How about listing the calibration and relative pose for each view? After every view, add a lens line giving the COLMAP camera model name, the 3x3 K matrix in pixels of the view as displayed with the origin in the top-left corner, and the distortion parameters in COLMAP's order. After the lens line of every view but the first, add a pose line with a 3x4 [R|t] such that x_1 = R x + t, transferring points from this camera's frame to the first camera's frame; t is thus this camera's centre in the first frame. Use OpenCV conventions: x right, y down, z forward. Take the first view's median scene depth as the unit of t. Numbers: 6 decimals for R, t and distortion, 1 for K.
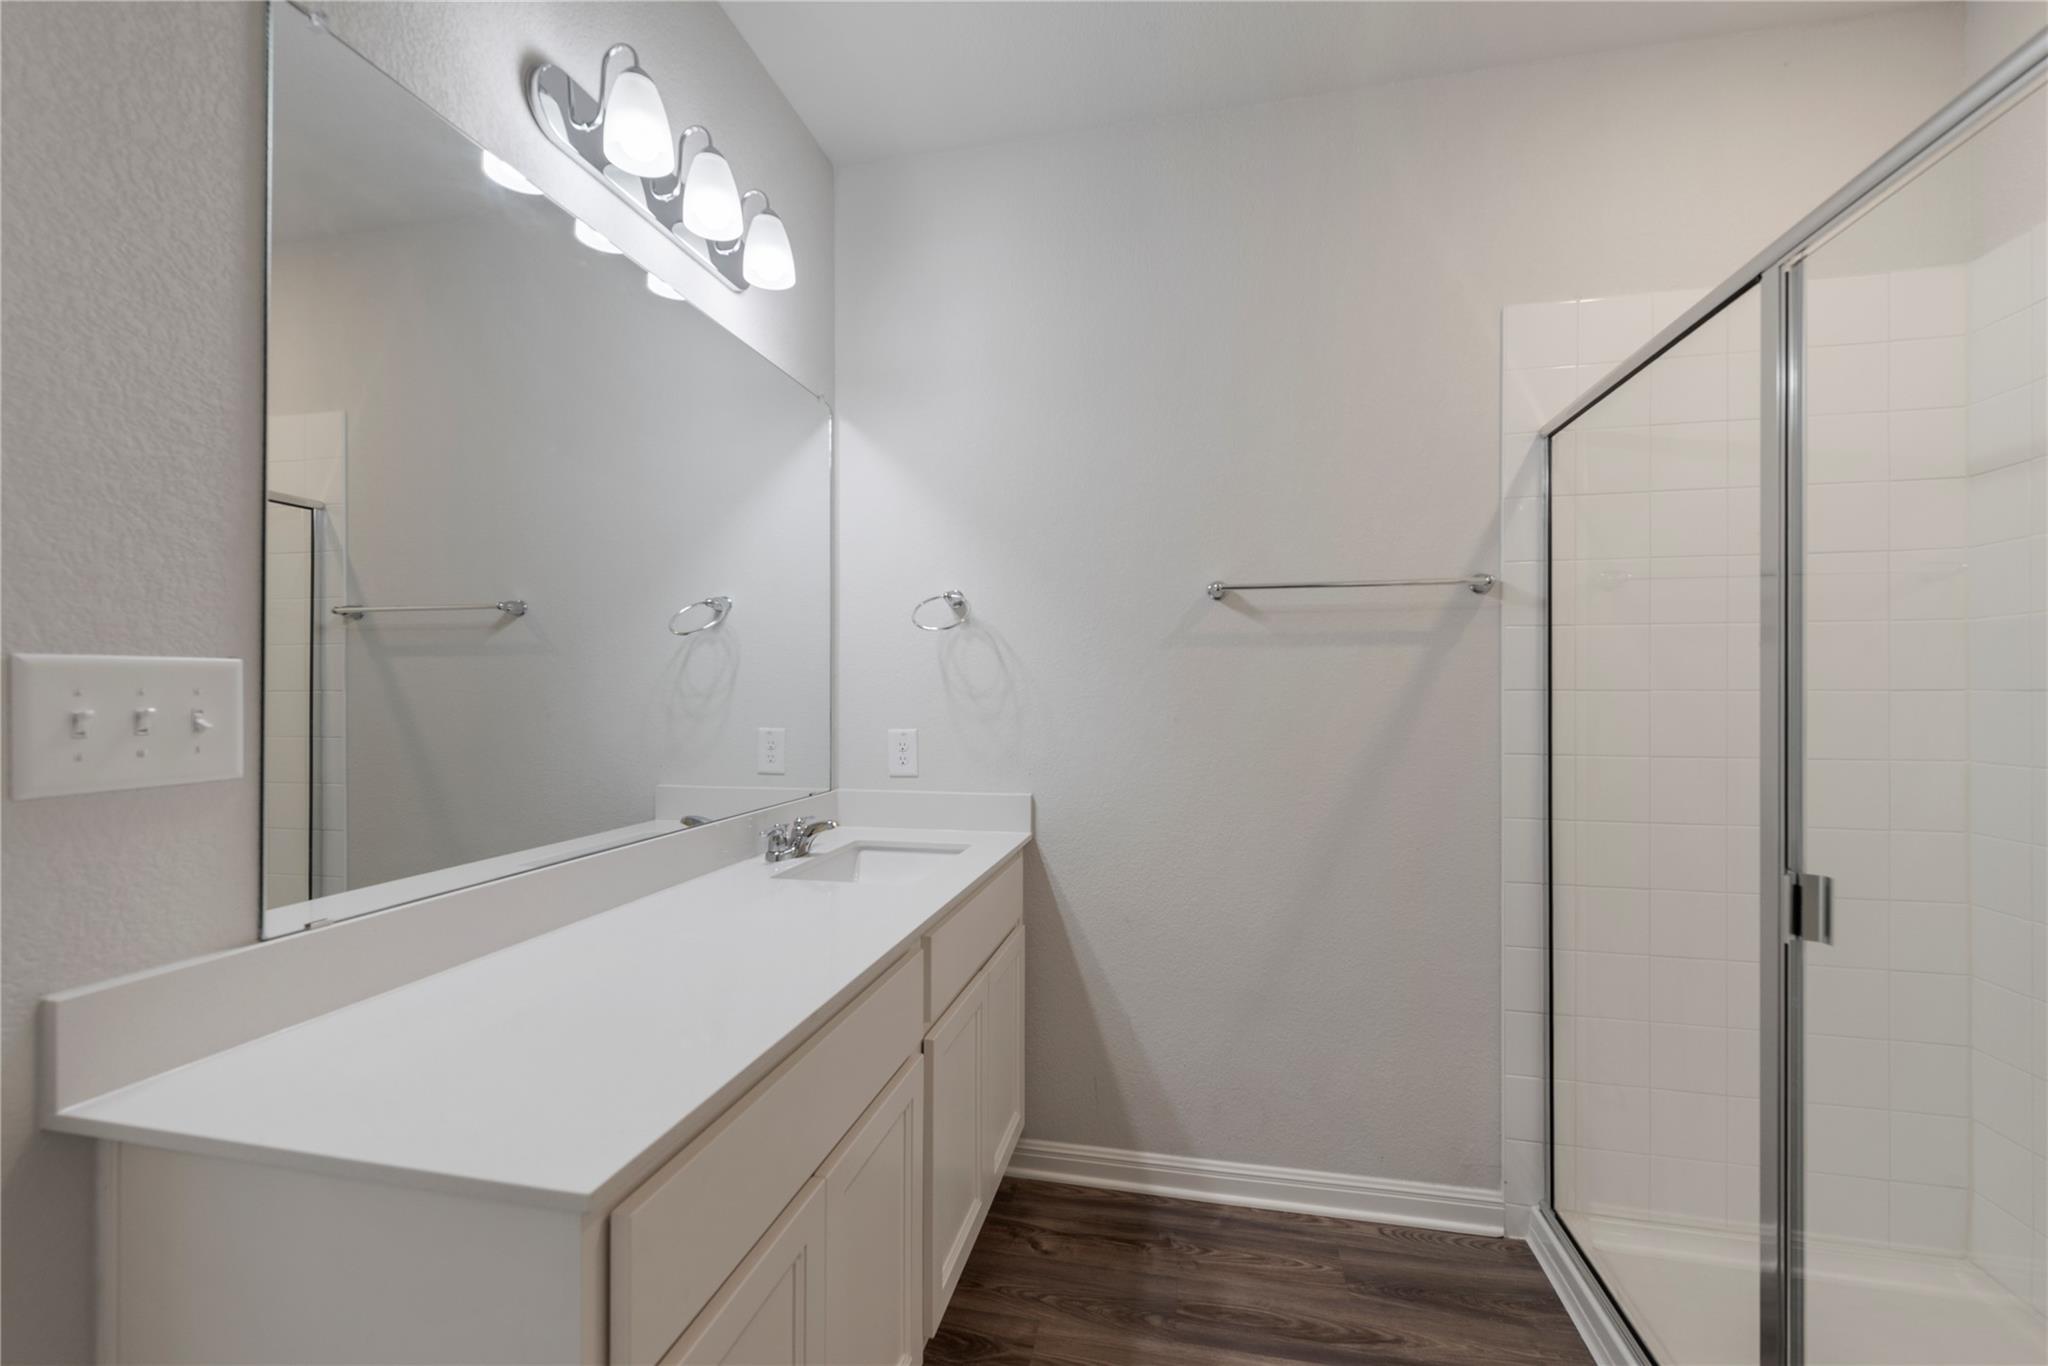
lens RADIAL K [[819.5, 0, 1030.4], [0, 819.5, 688.4], [0, 0, 1]] dist [0.003423, -0.001522]
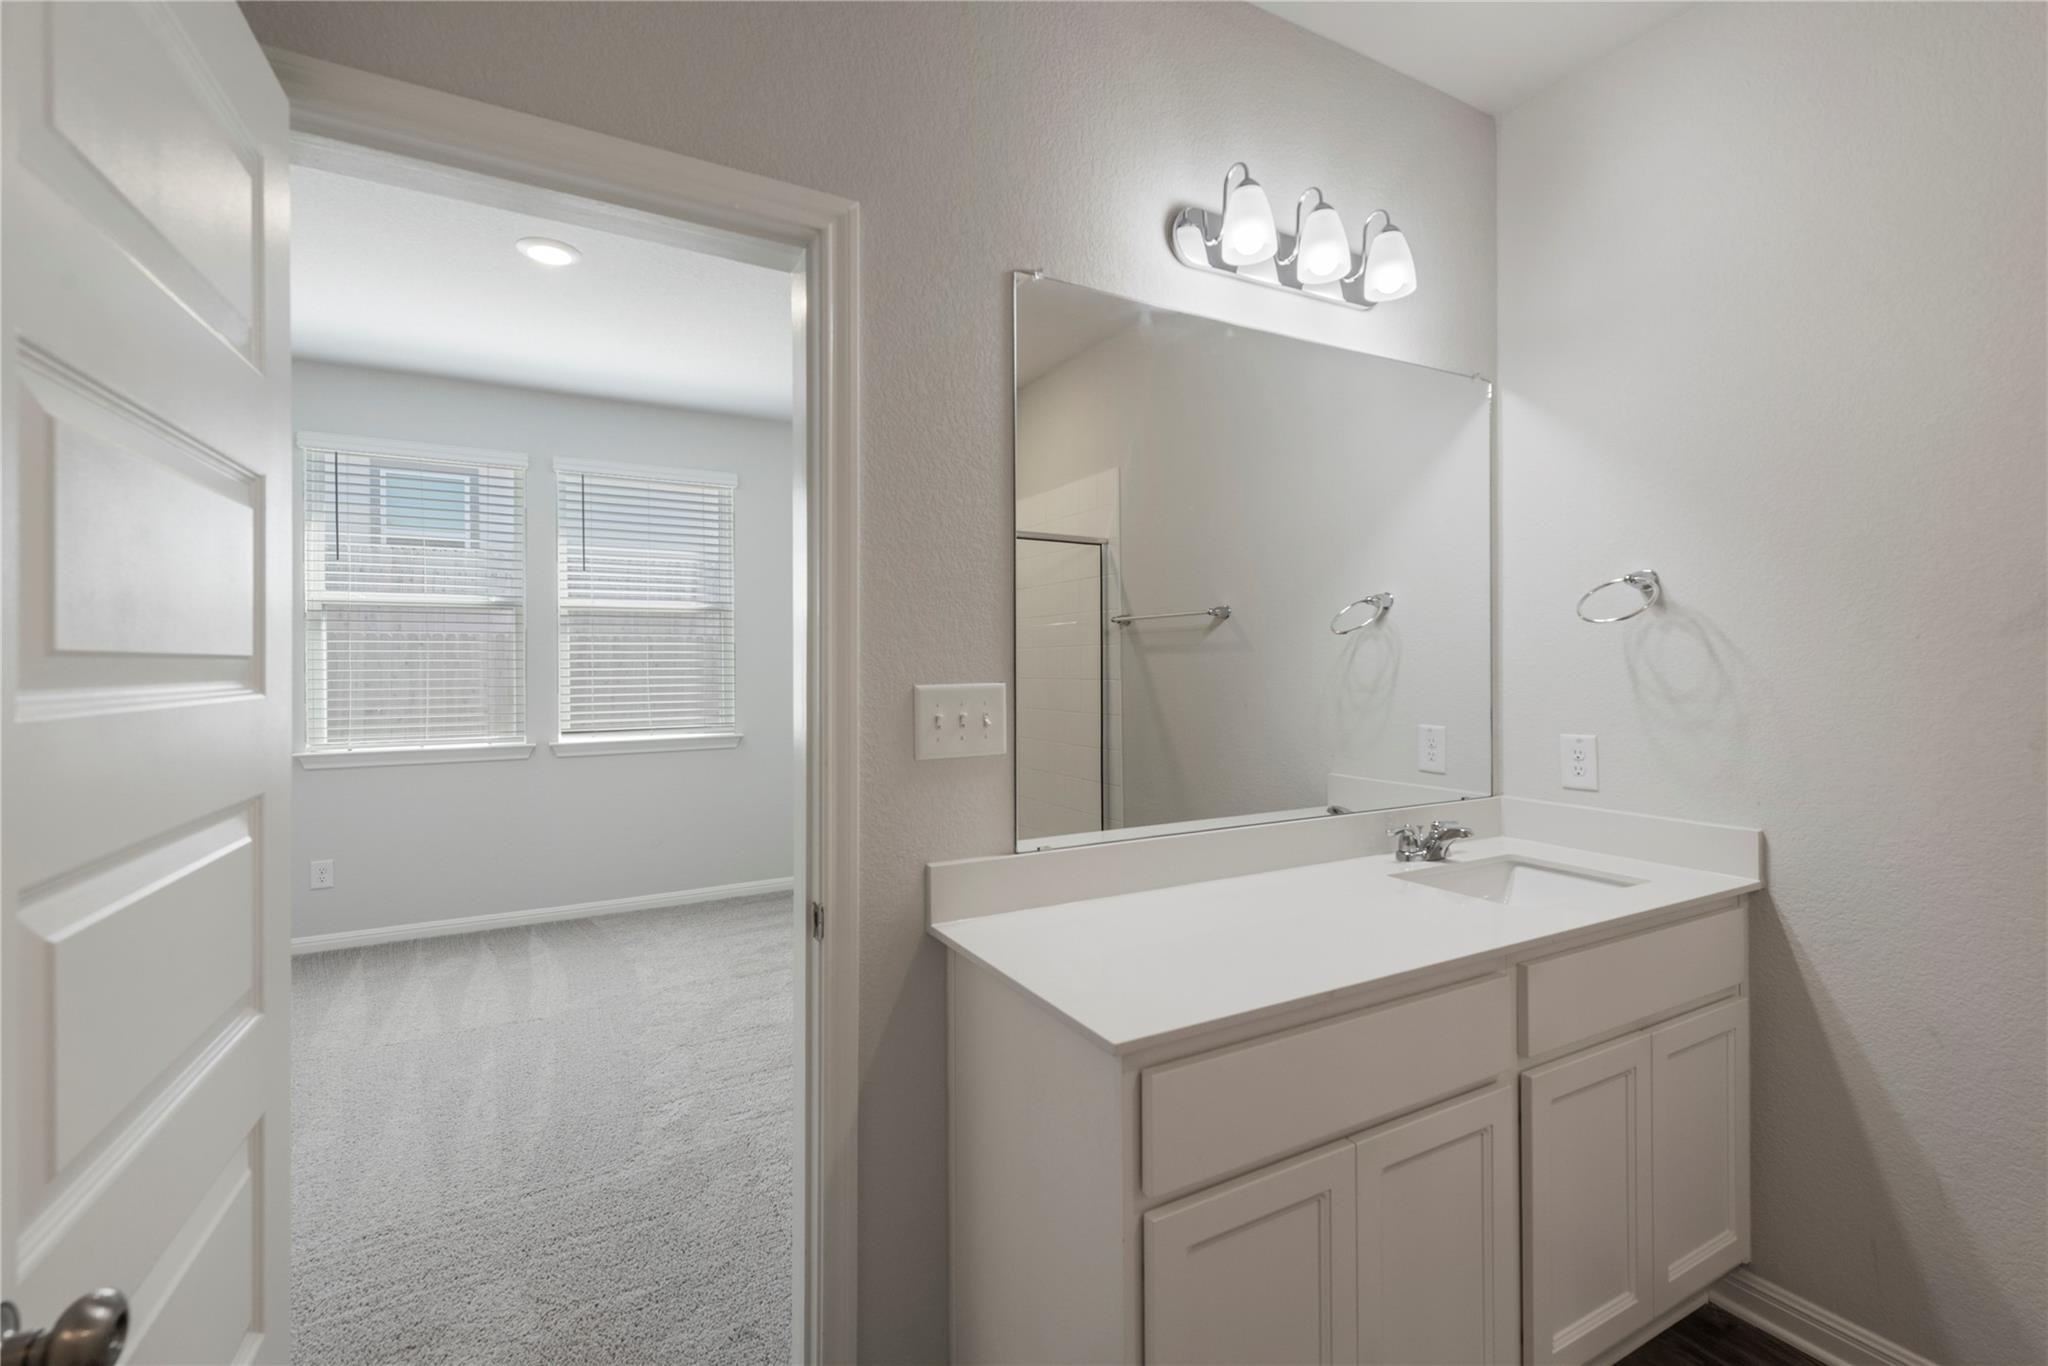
lens RADIAL K [[895.4, 0, 1026.4], [0, 895.4, 667.4], [0, 0, 1]] dist [0.011995, -0.004599]
pose [[0.656708, -0.001813, -0.754142, 0.209545], [0.007687, 0.999961, 0.004290, -0.035464], [0.754105, -0.008614, 0.656697, -0.077611]]
